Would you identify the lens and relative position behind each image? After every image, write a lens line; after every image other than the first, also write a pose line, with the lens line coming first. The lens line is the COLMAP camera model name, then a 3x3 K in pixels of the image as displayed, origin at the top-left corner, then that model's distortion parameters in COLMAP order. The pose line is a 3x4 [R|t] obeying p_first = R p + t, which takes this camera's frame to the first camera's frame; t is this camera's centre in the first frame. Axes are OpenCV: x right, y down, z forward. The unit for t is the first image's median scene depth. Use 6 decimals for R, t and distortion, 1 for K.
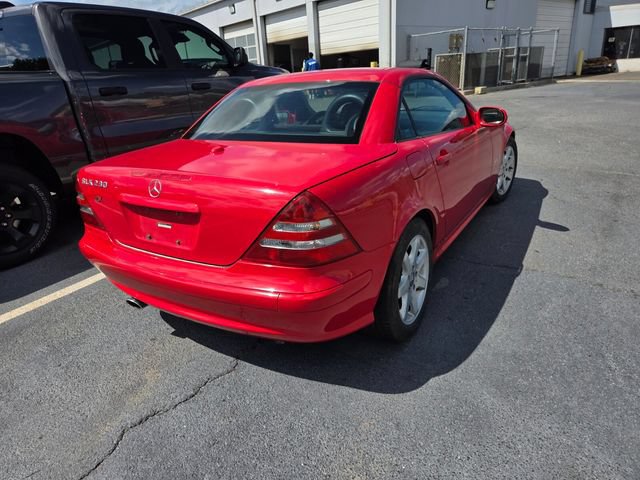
lens RADIAL K [[443.4, 0, 320.0], [0, 443.4, 240.0], [0, 0, 1]] dist [0.069053, -0.056630]
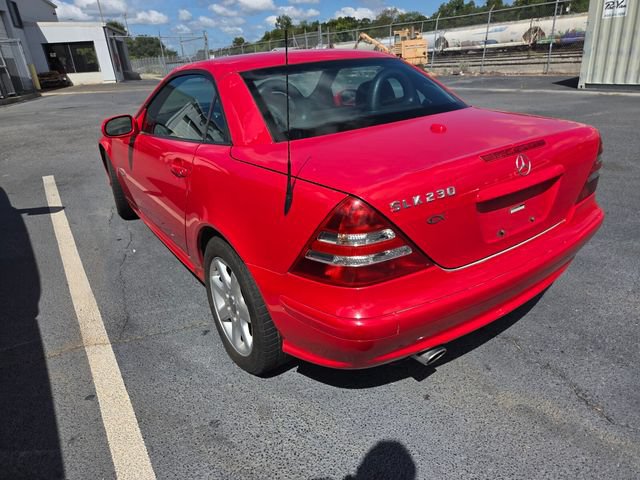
lens RADIAL K [[443.4, 0, 320.0], [0, 443.4, 240.0], [0, 0, 1]] dist [0.069053, -0.056630]
pose [[0.429039, -0.314546, 0.846750, -0.168977], [0.343756, 0.923733, 0.168966, -0.031164], [-0.835318, 0.218583, 0.504445, 0.110744]]
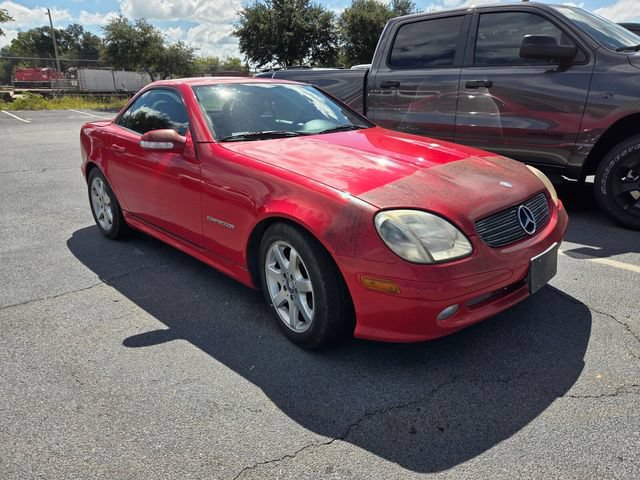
lens RADIAL K [[421.1, 0, 349.6], [0, 421.1, 236.0], [0, 0, 1]] dist [0.061592, -0.043756]
pose [[-0.207000, 0.385291, -0.899279, 0.227749], [-0.326369, 0.839339, 0.434735, -0.123005], [0.922298, 0.383486, -0.047996, 0.297064]]
